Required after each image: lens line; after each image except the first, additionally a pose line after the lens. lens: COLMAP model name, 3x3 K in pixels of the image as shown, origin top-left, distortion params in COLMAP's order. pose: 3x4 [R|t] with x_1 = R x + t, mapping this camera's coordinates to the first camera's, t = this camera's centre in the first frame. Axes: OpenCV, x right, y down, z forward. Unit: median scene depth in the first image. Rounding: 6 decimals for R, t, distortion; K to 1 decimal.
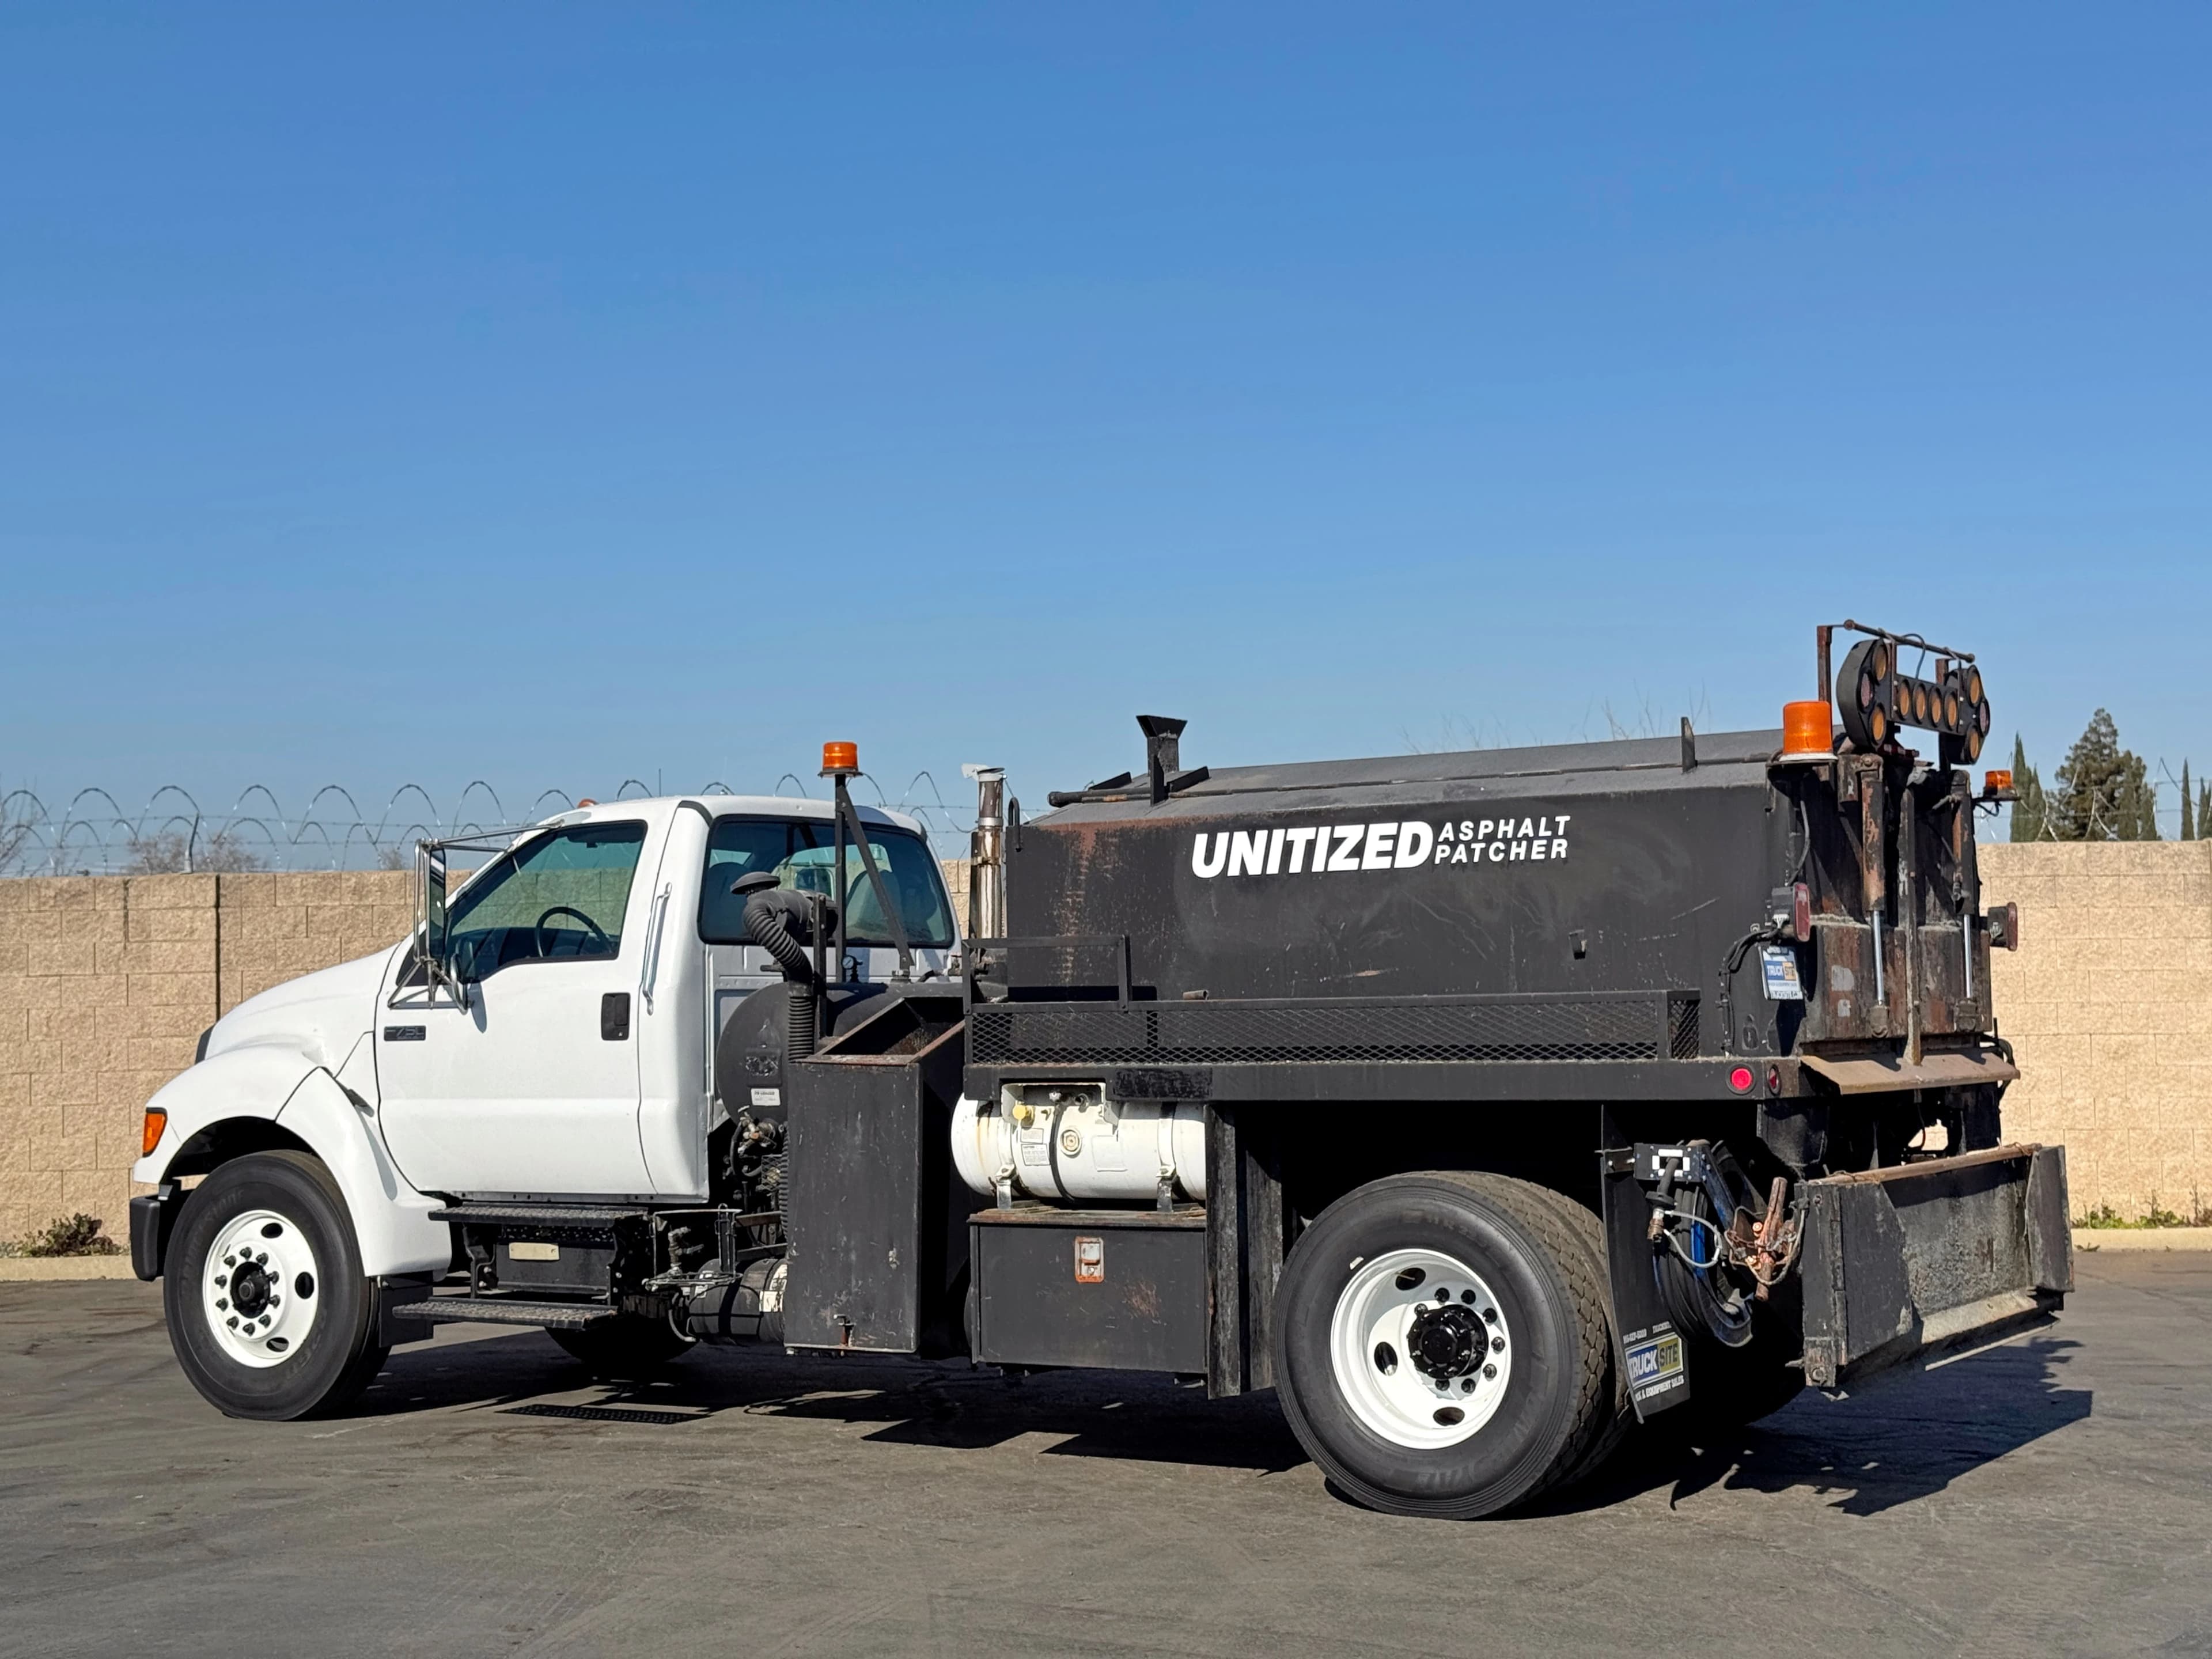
lens RADIAL K [[3068.3, 0, 1113.2], [0, 3068.3, 828.2], [0, 0, 1]] dist [0.126081, 0.000000]
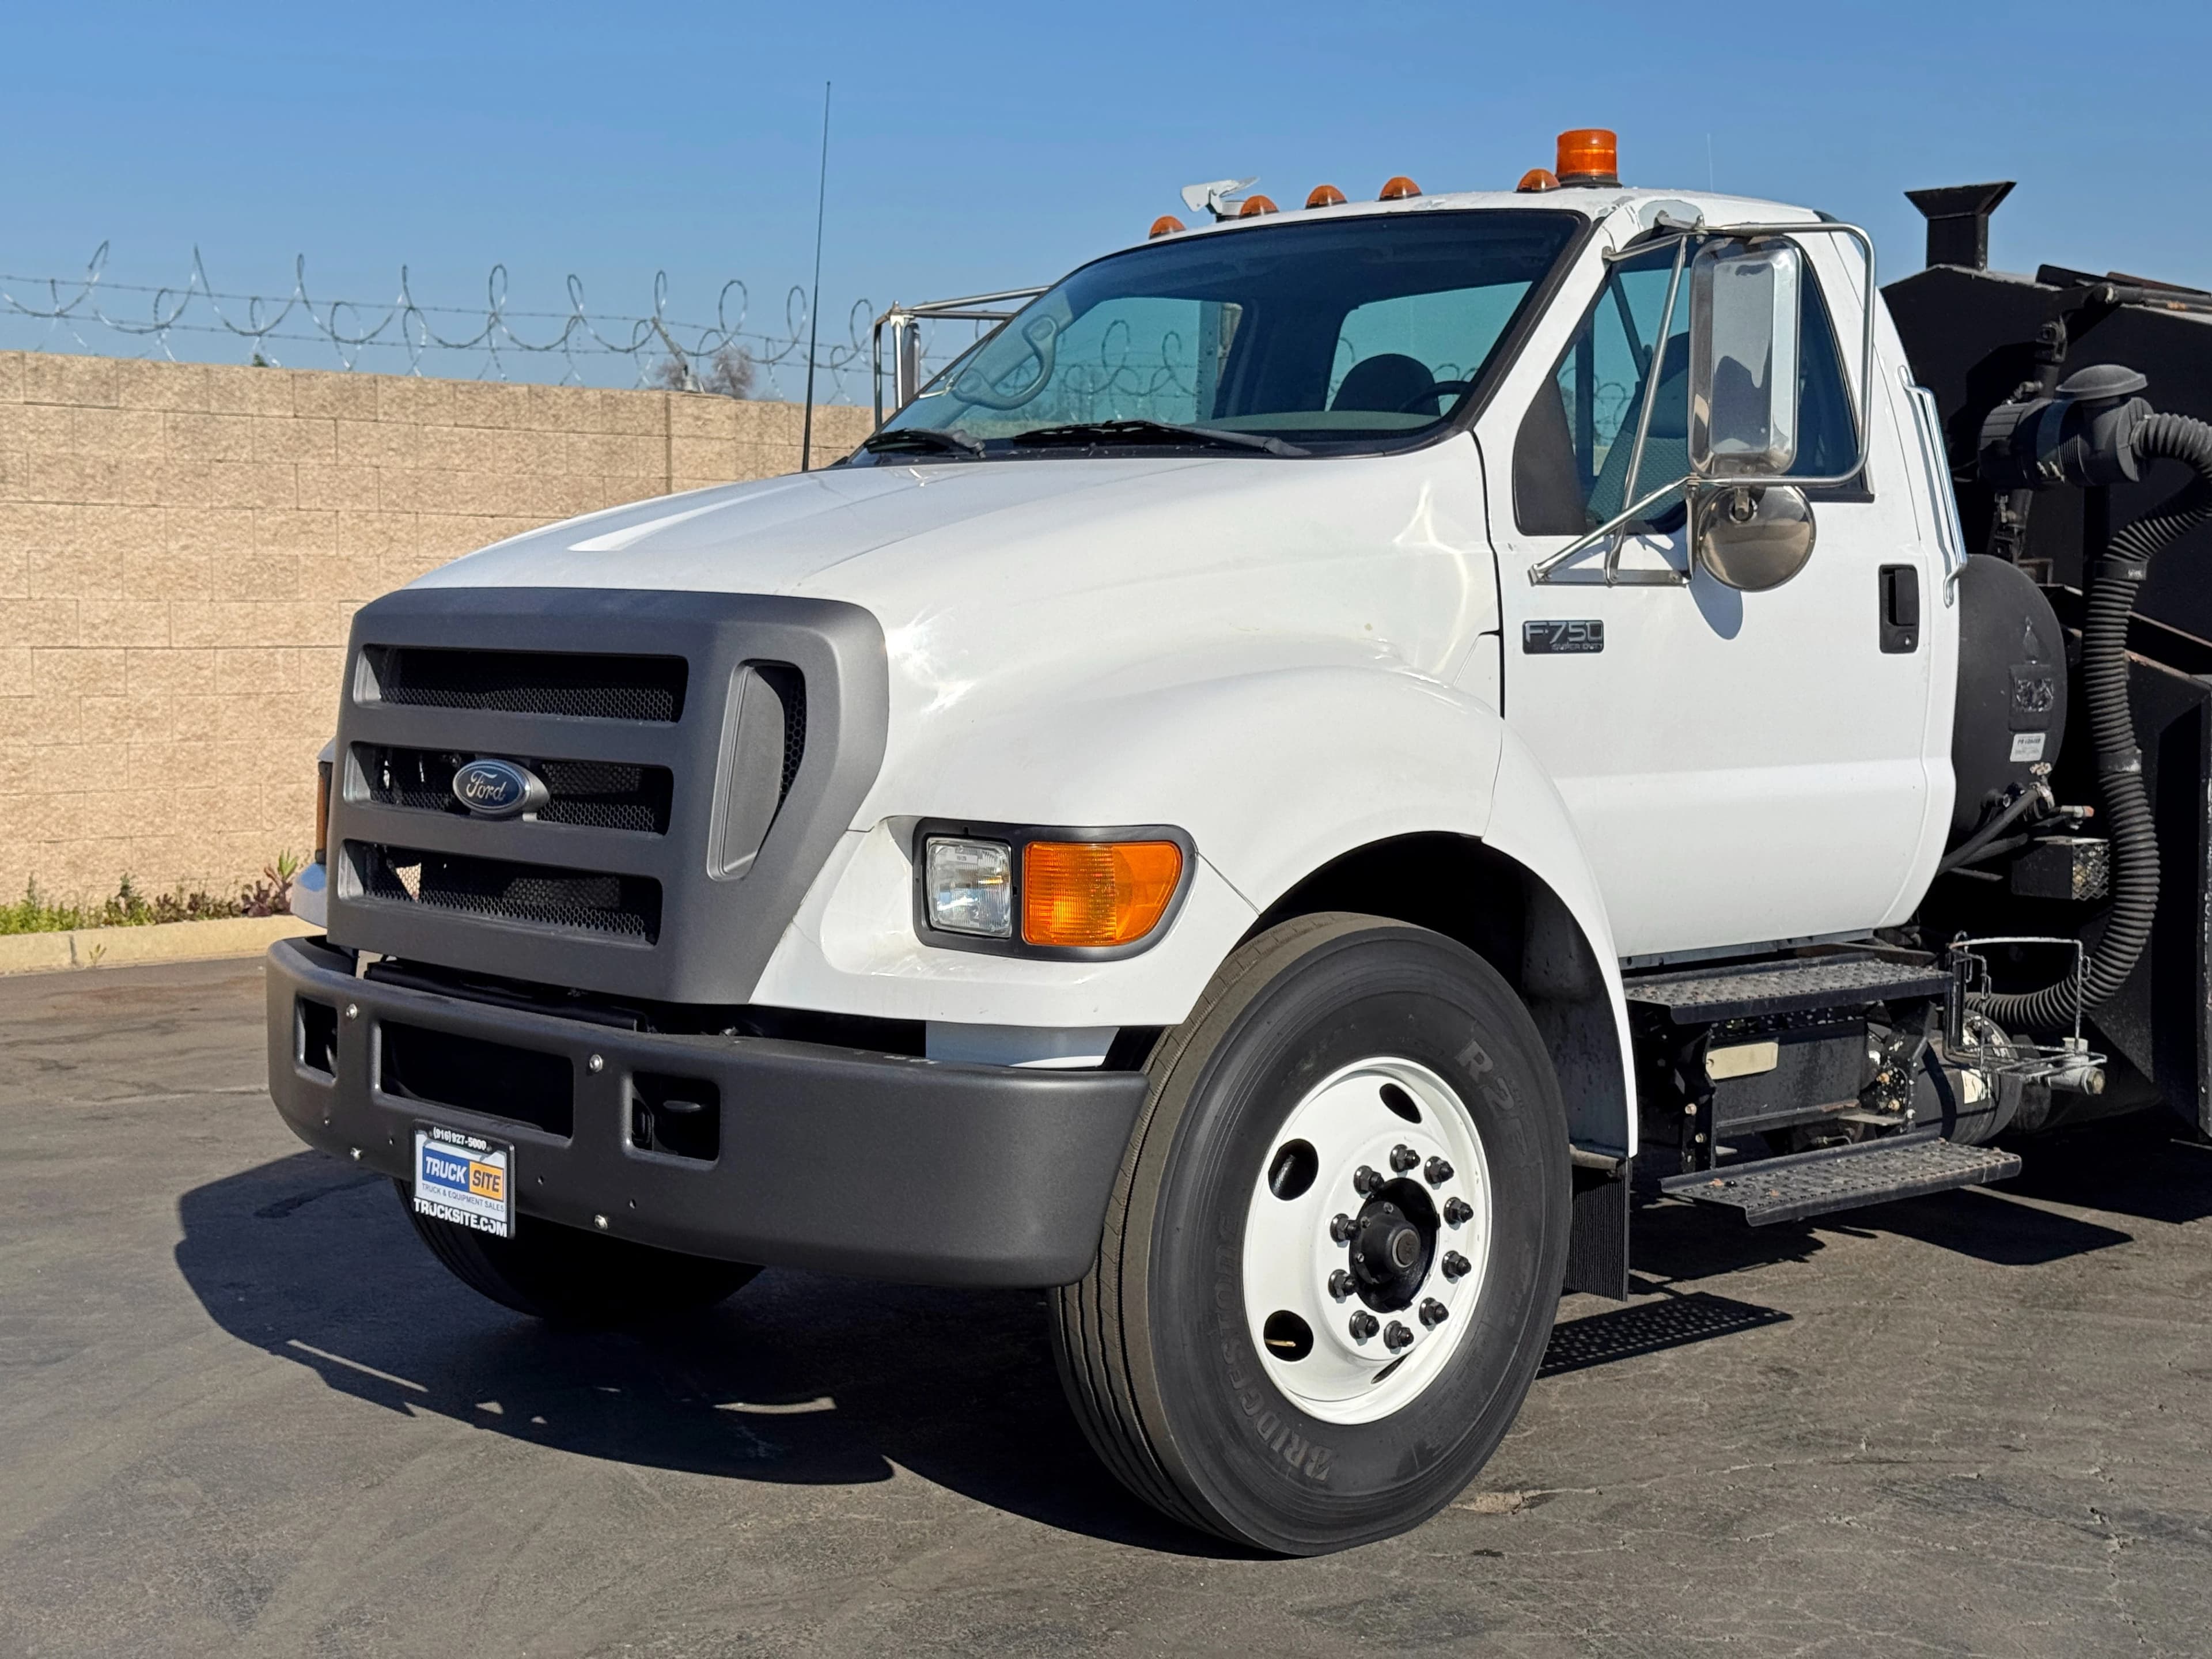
lens RADIAL K [[3068.3, 0, 1108.4], [0, 3068.3, 845.6], [0, 0, 1]] dist [0.126081, 0.000000]
pose [[0.296263, -0.046816, 0.953958, -0.808663], [-0.051984, 0.996527, 0.065050, 0.083789], [-0.953691, -0.068862, 0.292800, 1.089542]]
